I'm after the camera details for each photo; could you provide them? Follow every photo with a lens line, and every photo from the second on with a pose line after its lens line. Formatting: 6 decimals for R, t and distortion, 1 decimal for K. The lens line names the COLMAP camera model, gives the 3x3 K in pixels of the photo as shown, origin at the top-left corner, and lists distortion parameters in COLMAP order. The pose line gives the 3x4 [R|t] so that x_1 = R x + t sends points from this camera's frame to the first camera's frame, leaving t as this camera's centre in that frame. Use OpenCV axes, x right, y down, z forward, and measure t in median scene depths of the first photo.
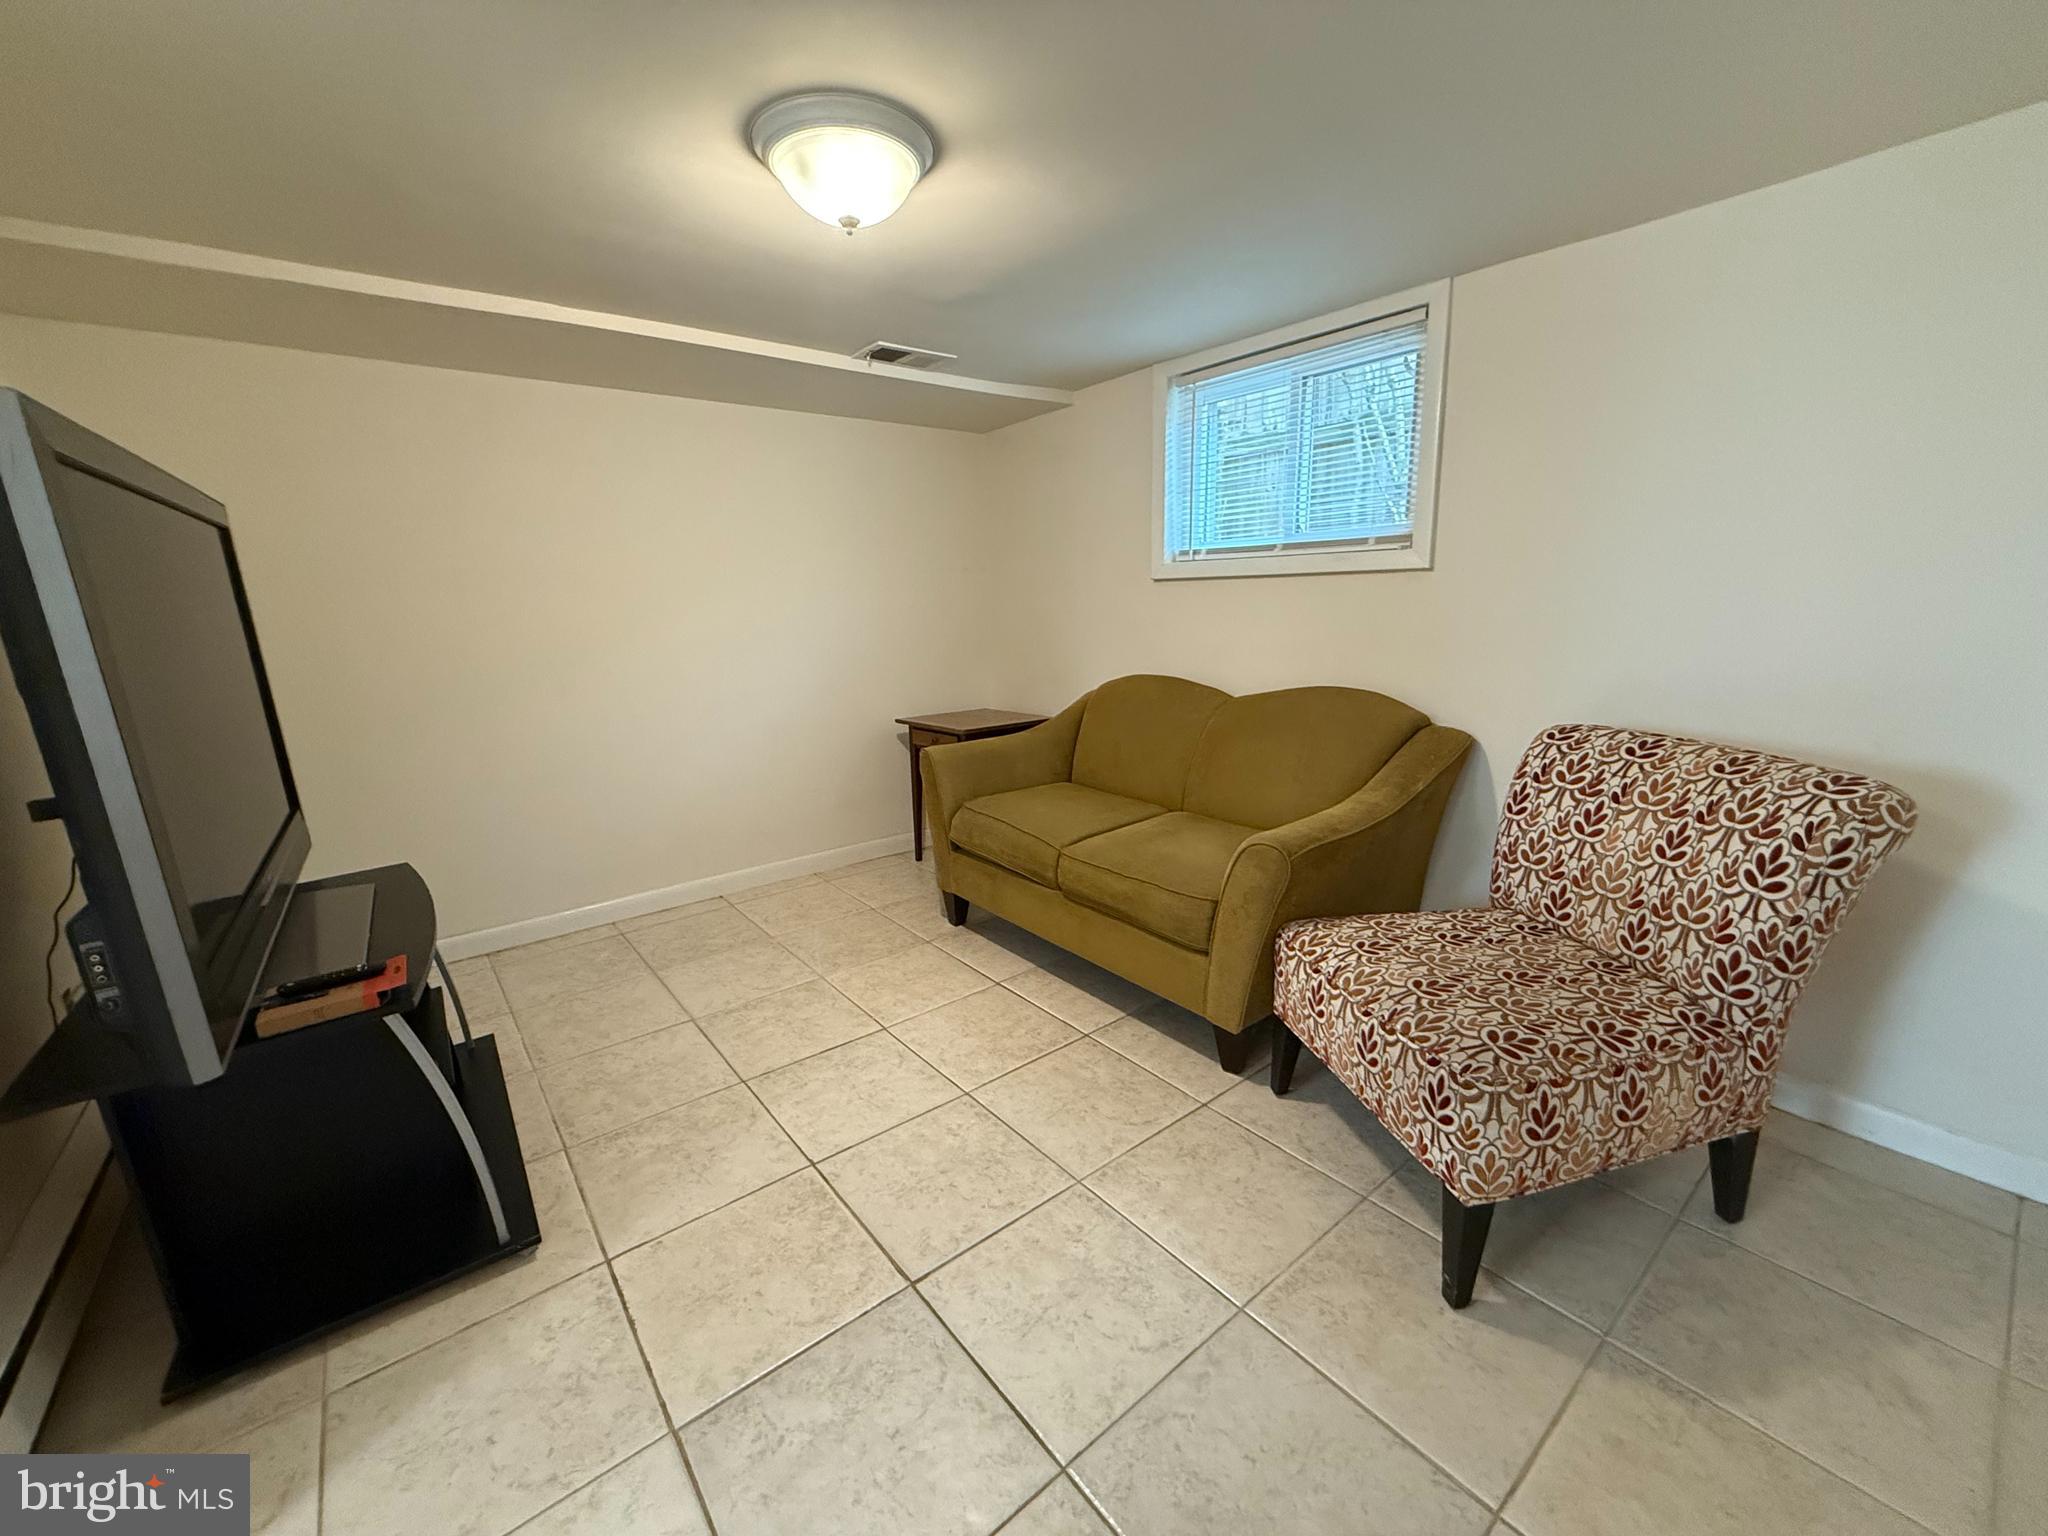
lens RADIAL K [[812.9, 0, 1020.7], [0, 812.9, 774.9], [0, 0, 1]] dist [-0.003327, 0.000614]
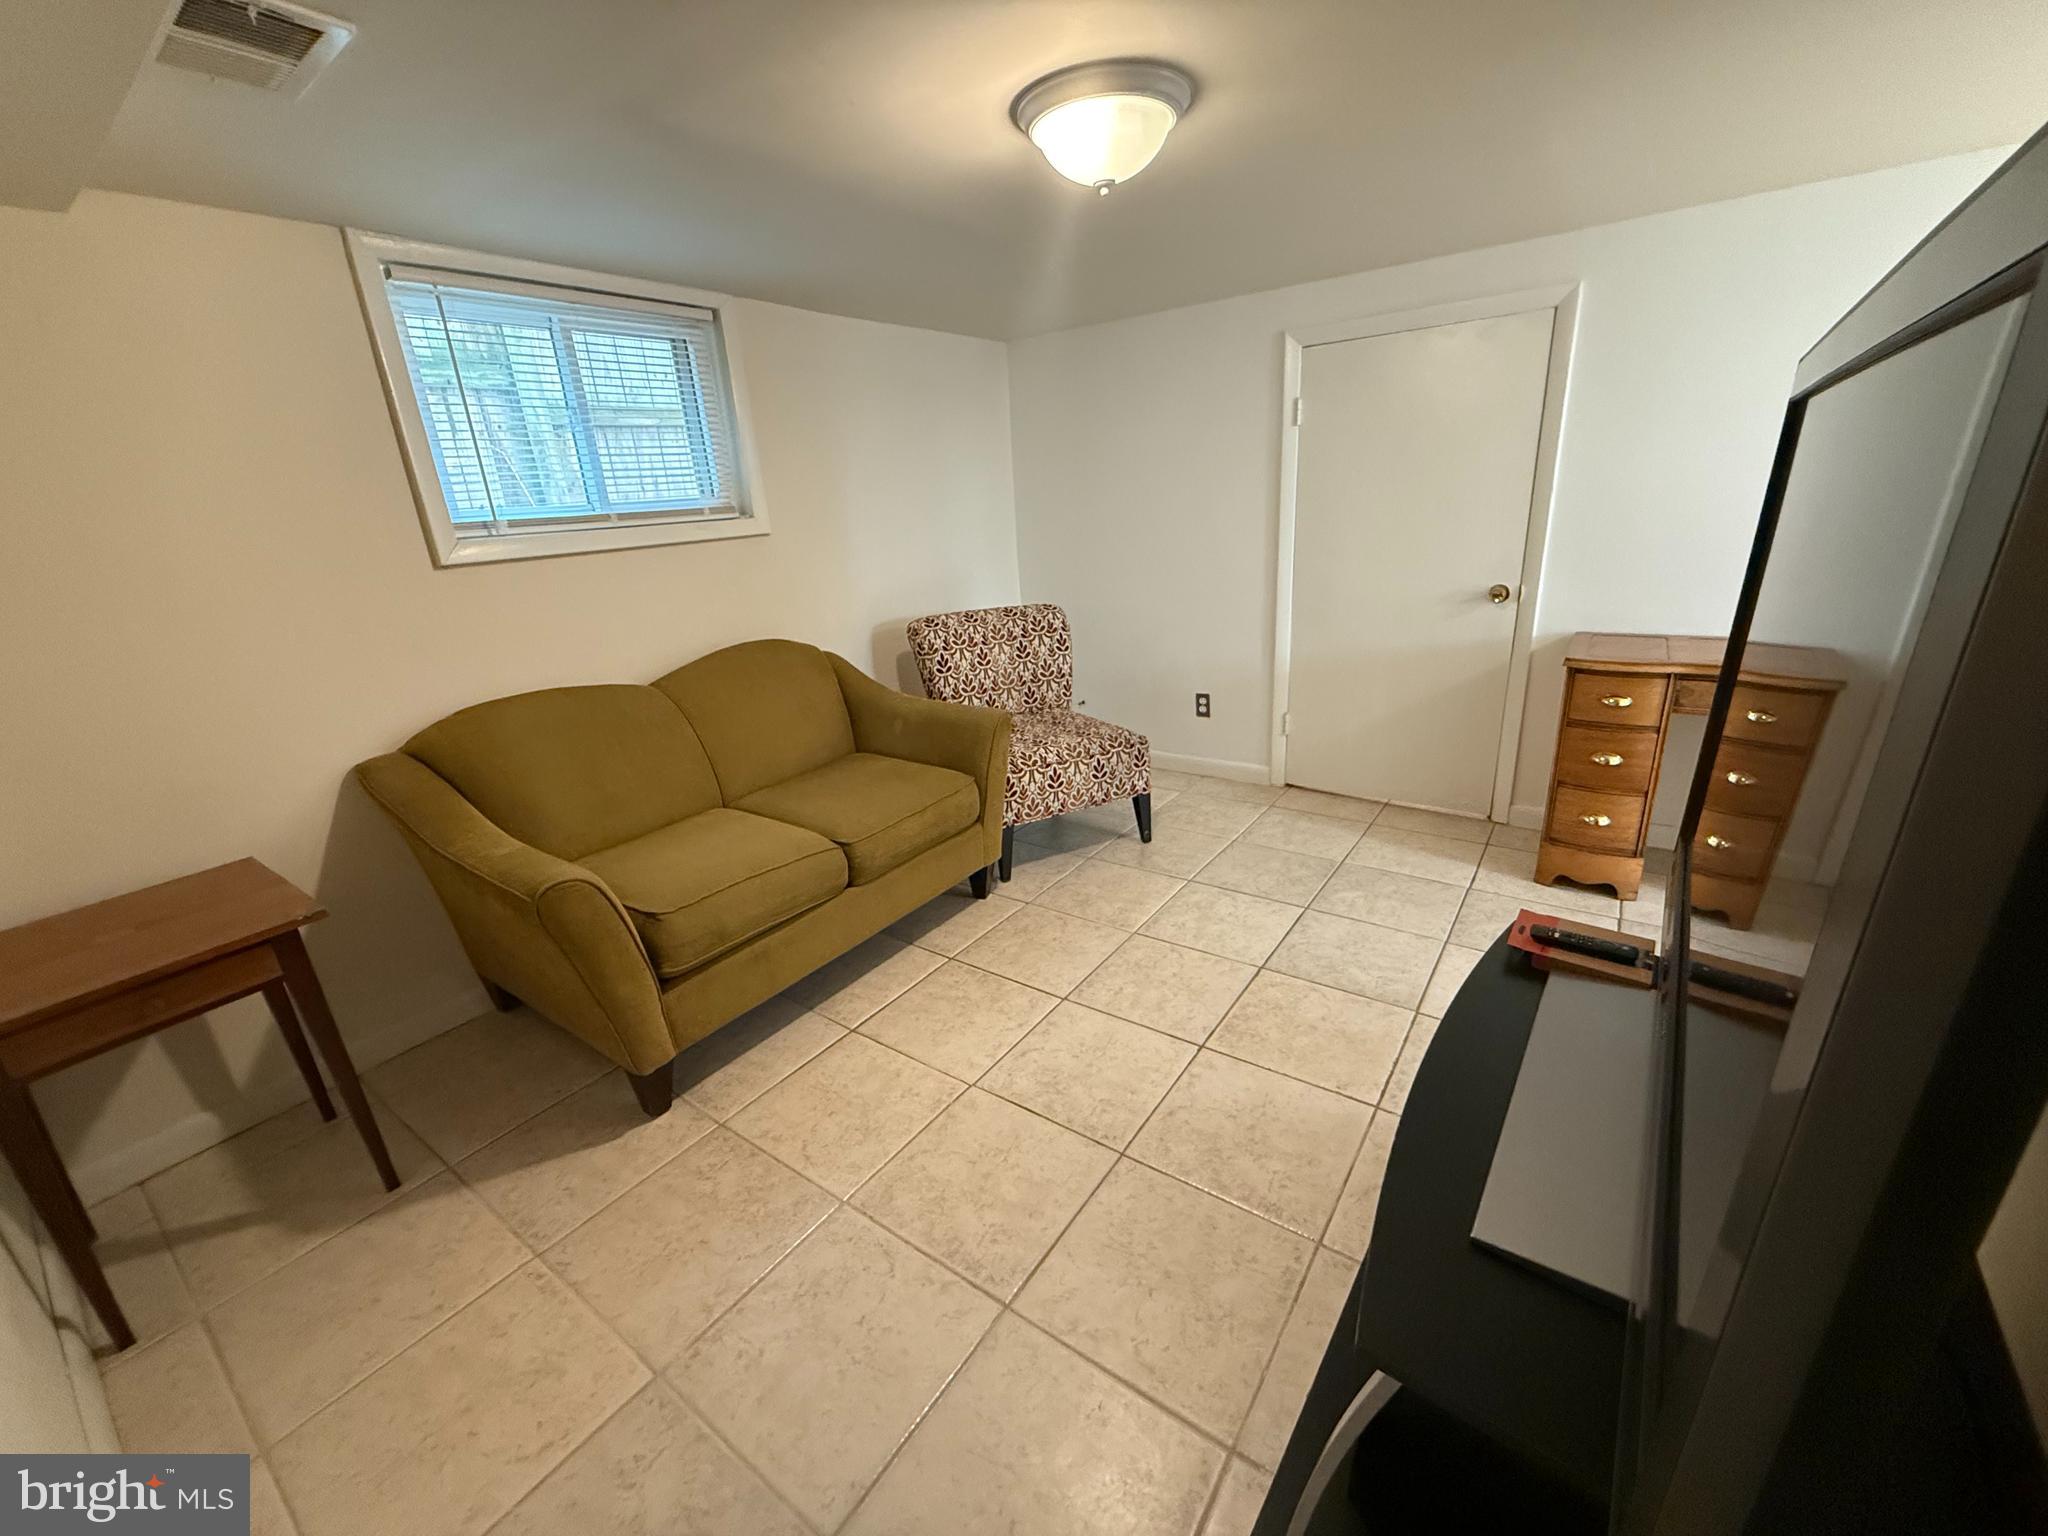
lens RADIAL K [[812.9, 0, 1020.9], [0, 812.9, 769.7], [0, 0, 1]] dist [-0.003327, 0.000614]
pose [[-0.263425, -0.272979, 0.925251, -1.046993], [0.276843, 0.897392, 0.343578, -0.305539], [-0.924103, 0.346656, -0.160823, 1.180062]]
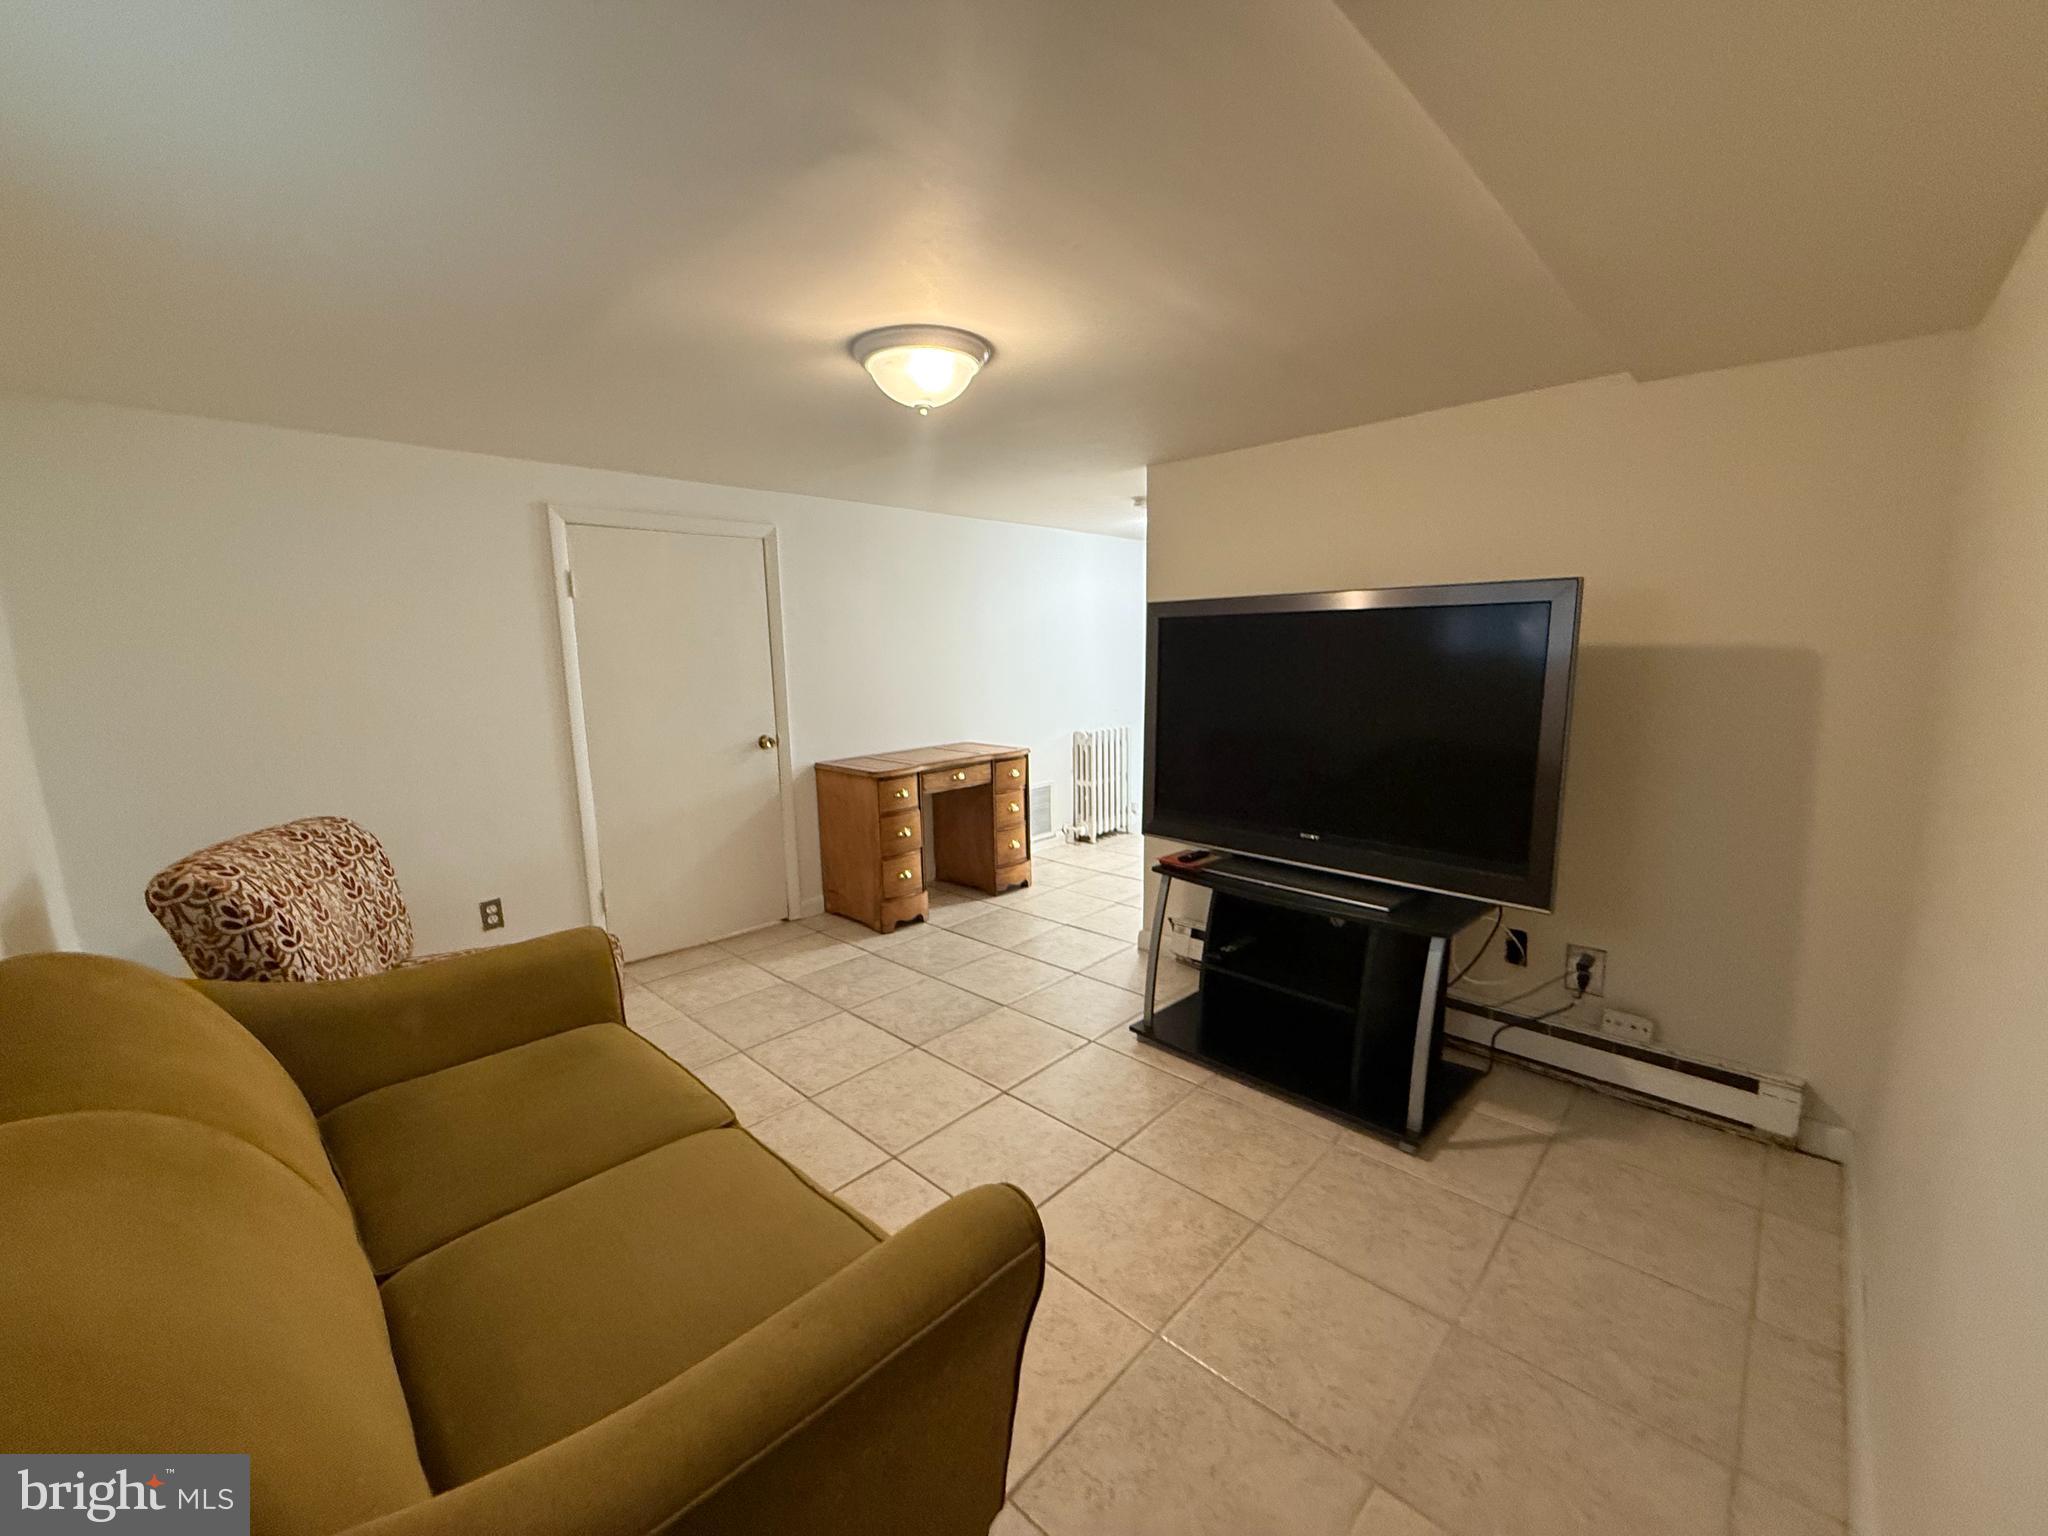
lens RADIAL K [[812.9, 0, 1013.9], [0, 812.9, 774.1], [0, 0, 1]] dist [-0.003327, 0.000614]
pose [[-0.991836, 0.059976, -0.112536, -0.137675], [0.013692, 0.927481, 0.373618, -0.478823], [0.126783, 0.369027, -0.920731, 1.890158]]
